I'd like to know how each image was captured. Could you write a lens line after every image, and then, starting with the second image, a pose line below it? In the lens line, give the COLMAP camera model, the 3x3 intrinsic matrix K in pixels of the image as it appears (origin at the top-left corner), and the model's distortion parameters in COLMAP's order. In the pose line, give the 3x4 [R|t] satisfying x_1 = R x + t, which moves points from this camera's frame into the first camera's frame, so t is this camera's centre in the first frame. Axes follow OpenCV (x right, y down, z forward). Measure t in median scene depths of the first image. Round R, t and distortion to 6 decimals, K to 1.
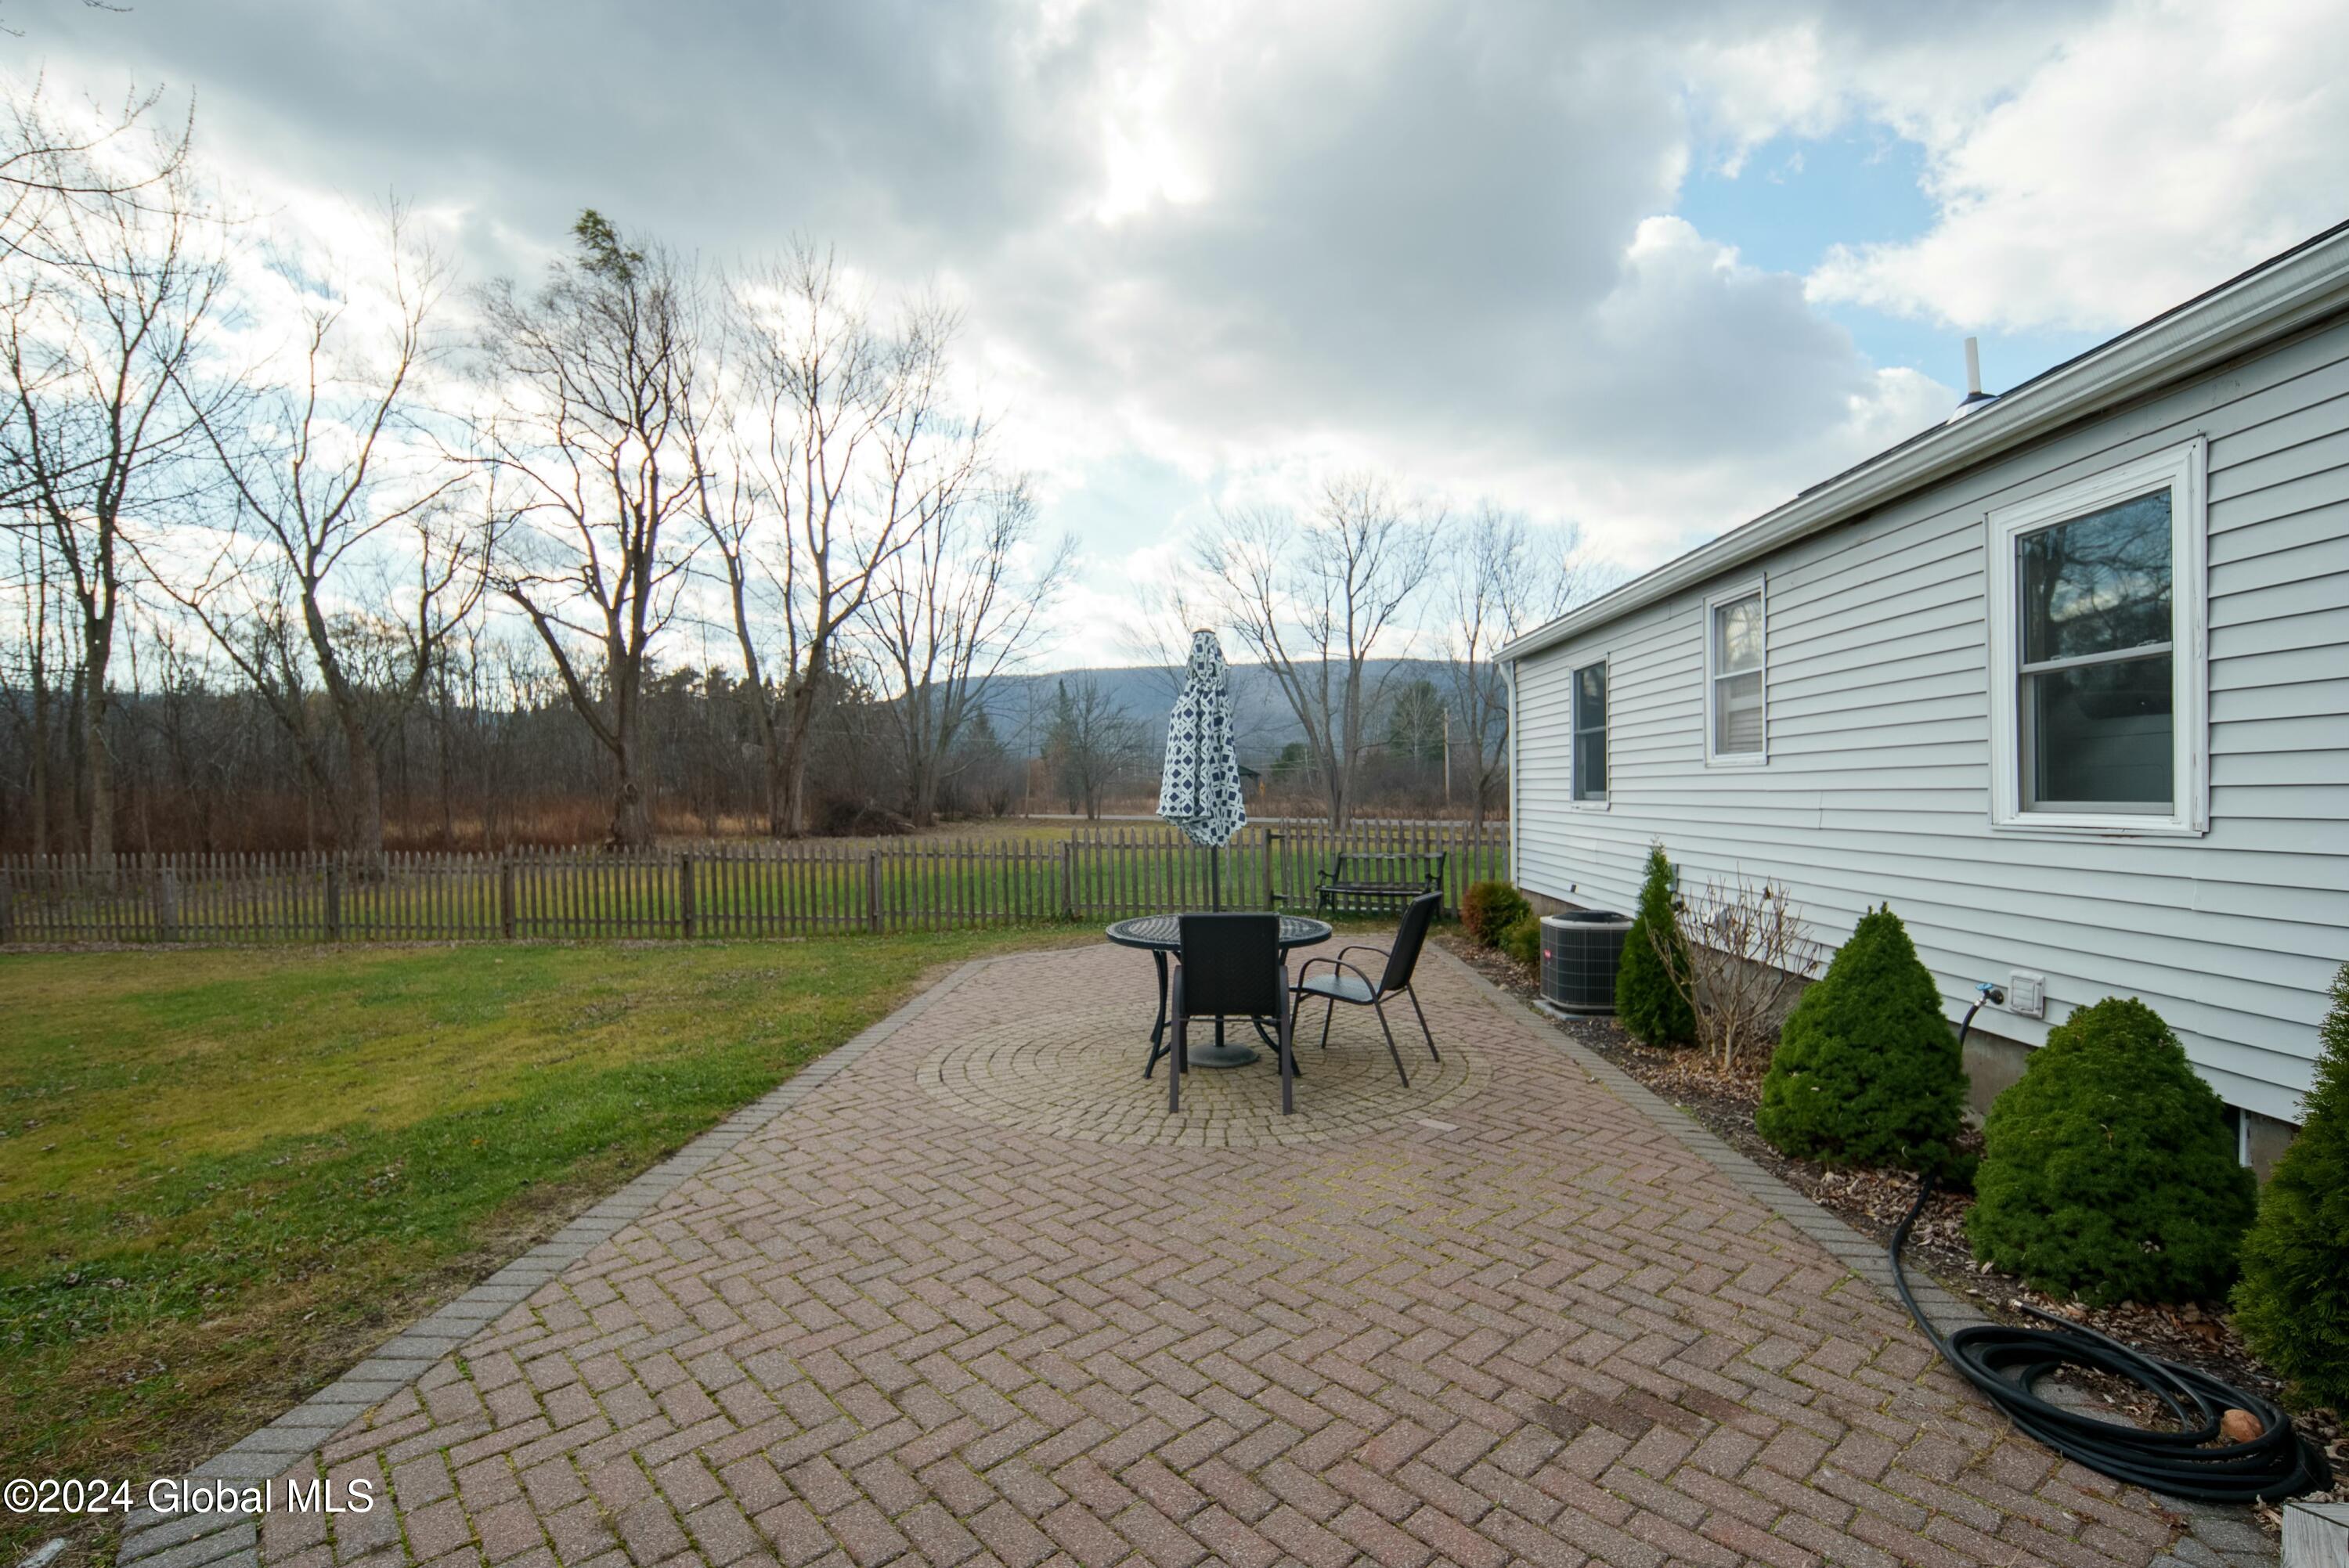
lens RADIAL K [[1145.0, 0, 1174.5], [0, 1145.0, 784.0], [0, 0, 1]] dist [0.015344, -0.000397]
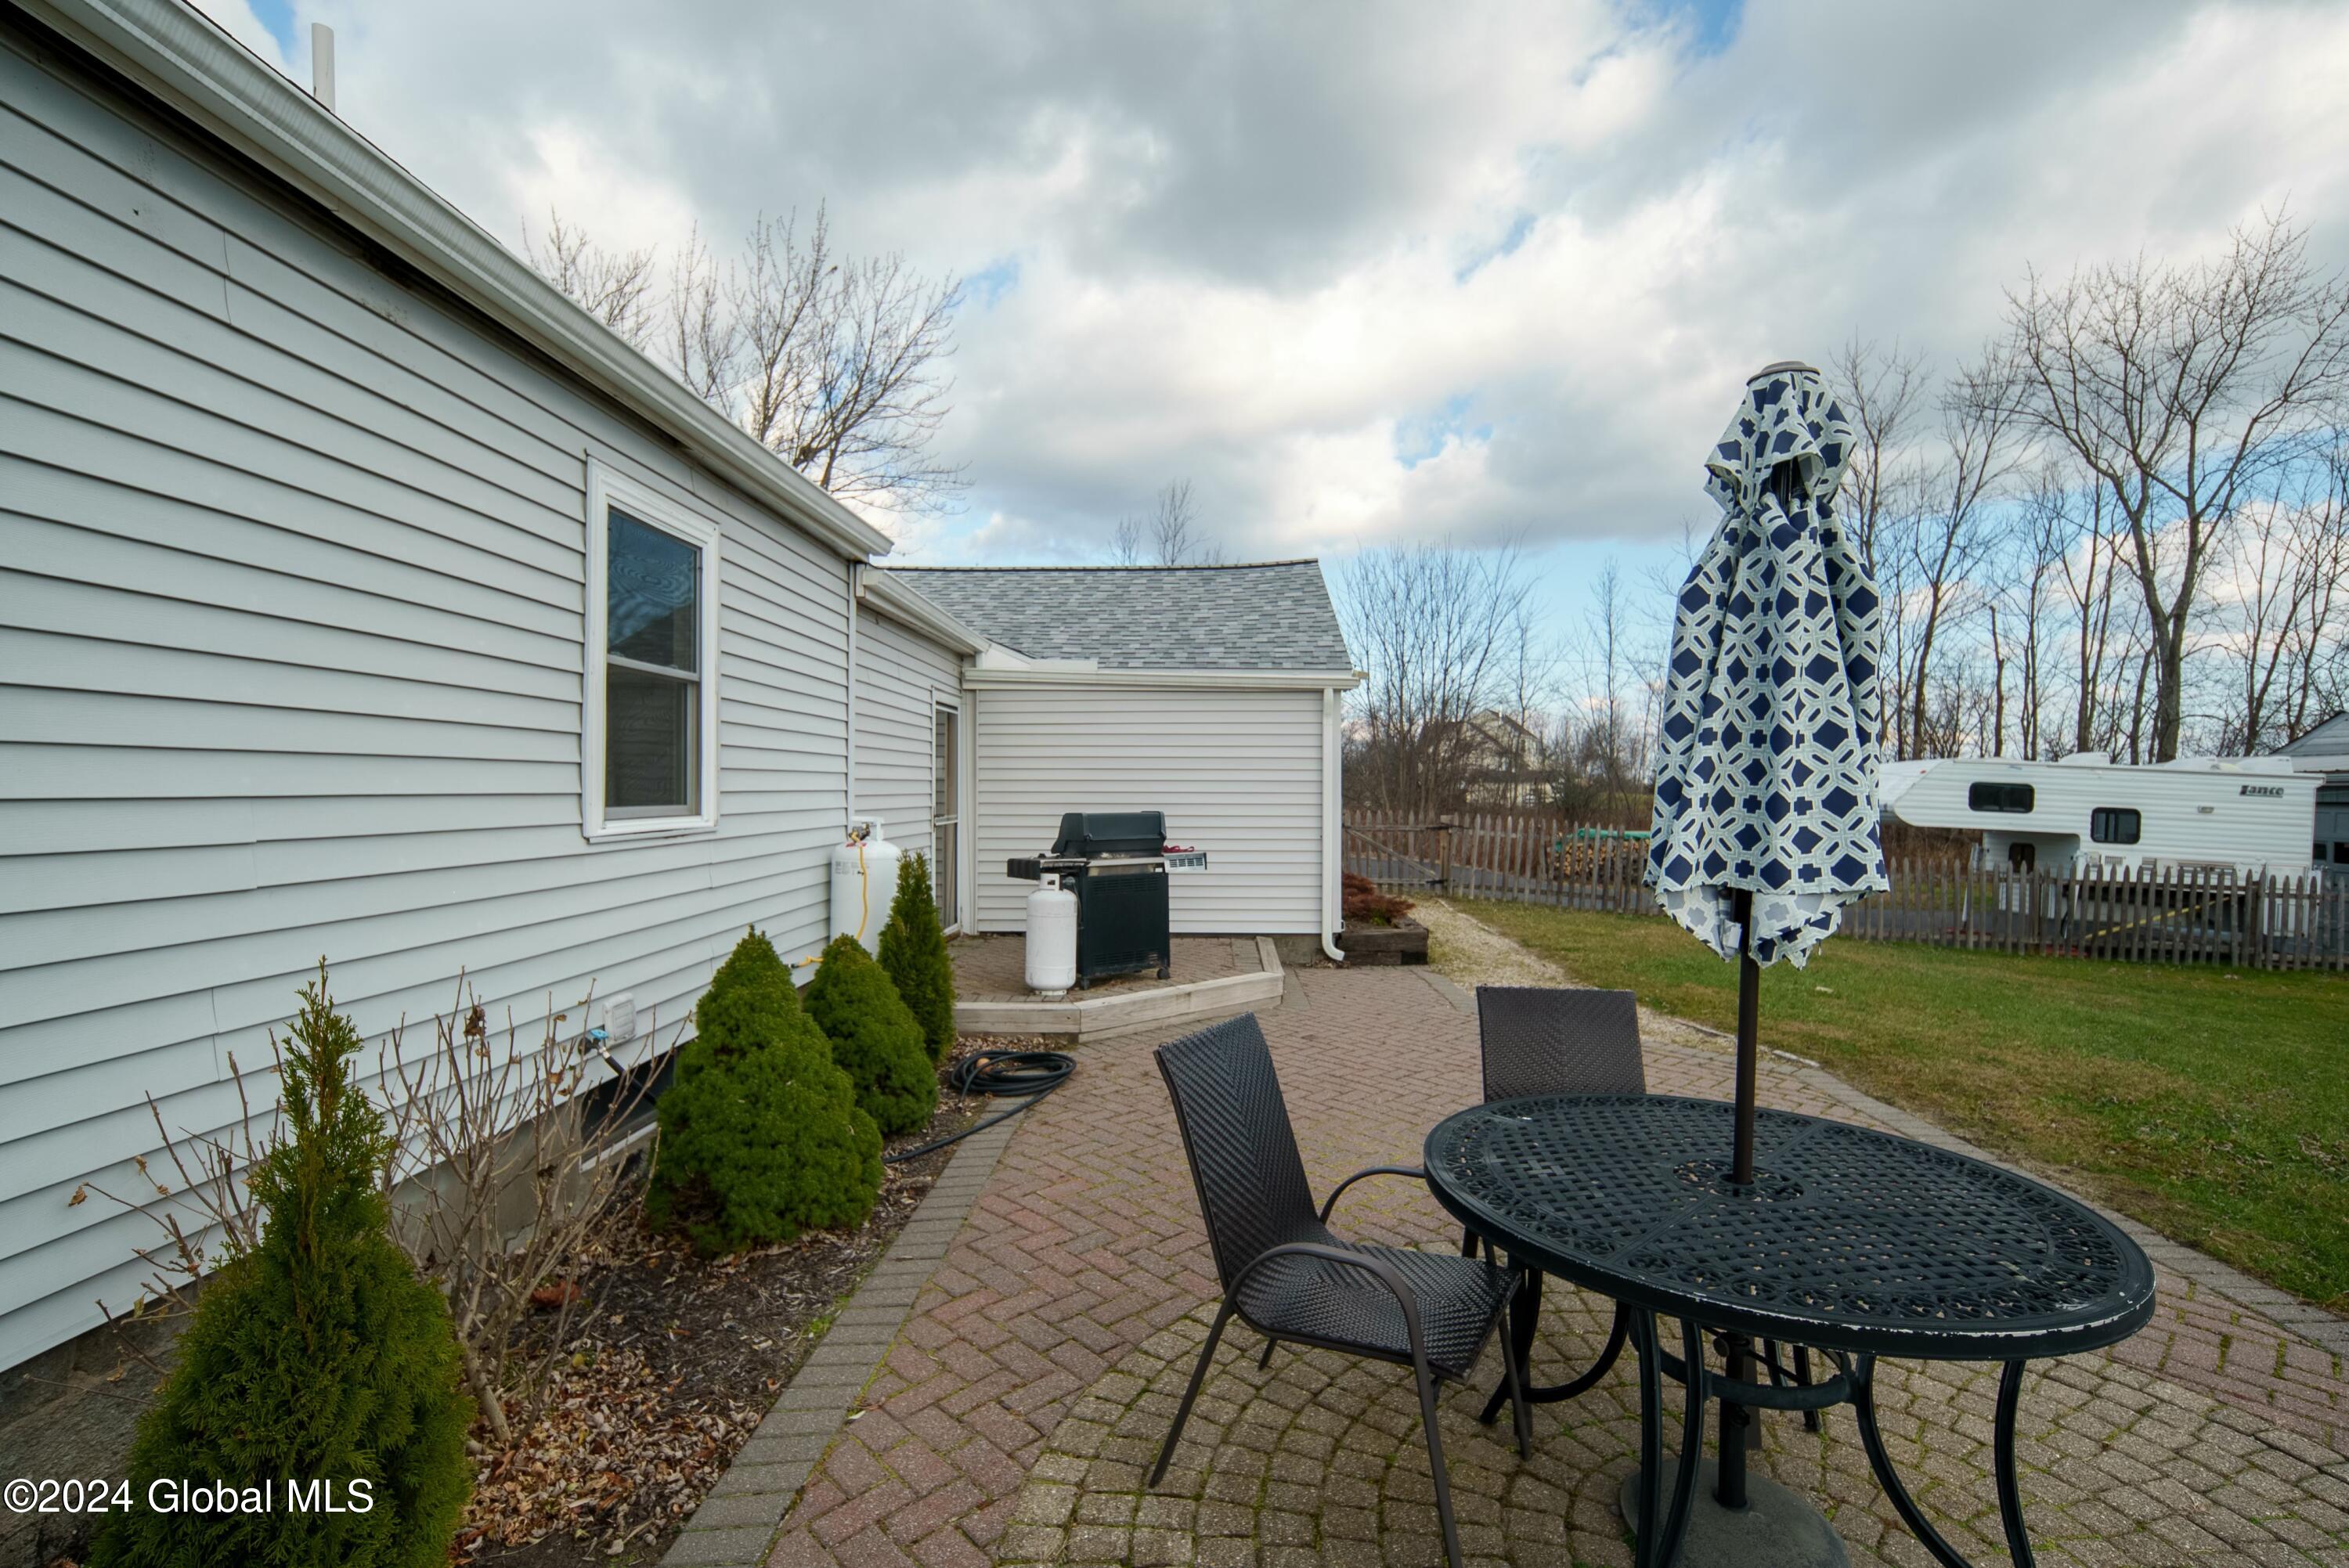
lens RADIAL K [[1080.8, 0, 1182.5], [0, 1080.8, 791.6], [0, 0, 1]] dist [-0.001906, -0.000767]
pose [[-0.999956, -0.001811, -0.009166, 0.226600], [-0.001802, 0.999998, -0.000911, 0.000981], [0.009168, -0.000895, -0.999958, 1.365726]]
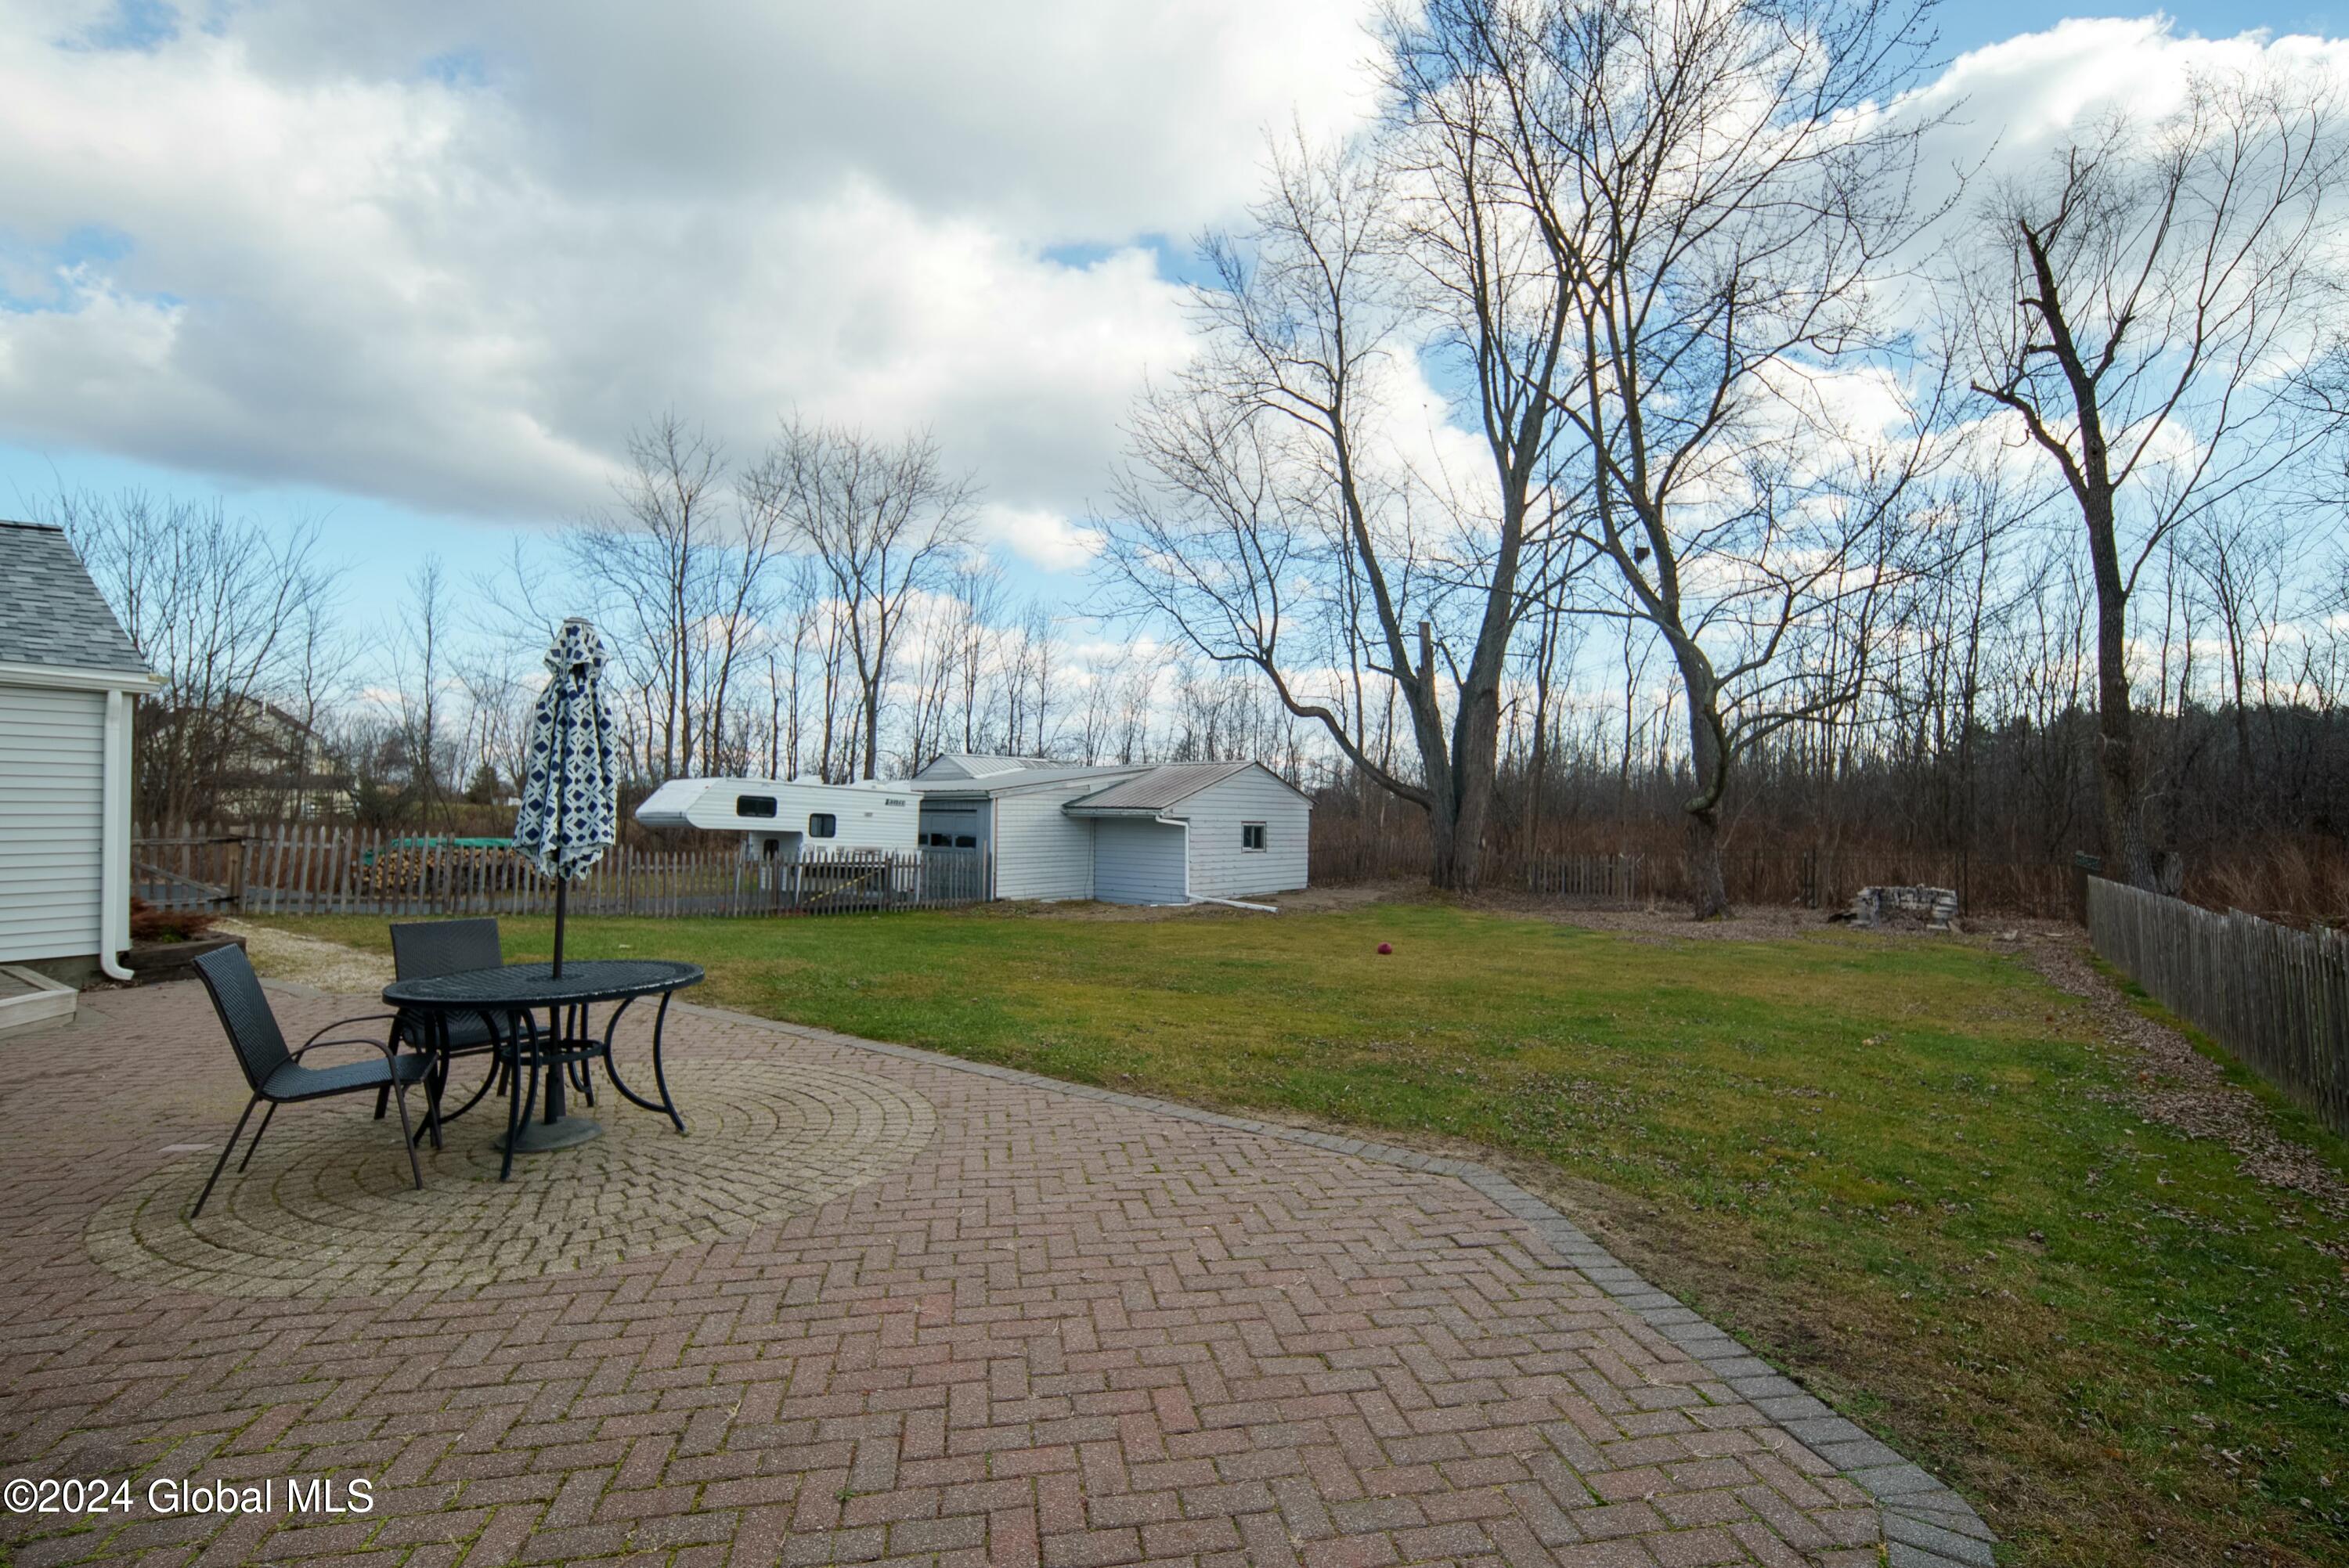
lens RADIAL K [[1080.8, 0, 1182.5], [0, 1080.8, 791.6], [0, 0, 1]] dist [-0.001906, -0.000767]
pose [[-0.537656, -0.012720, -0.843069, 0.557027], [-0.003752, 0.999912, -0.012693, -0.000773], [0.843156, -0.003661, -0.537656, 2.012017]]
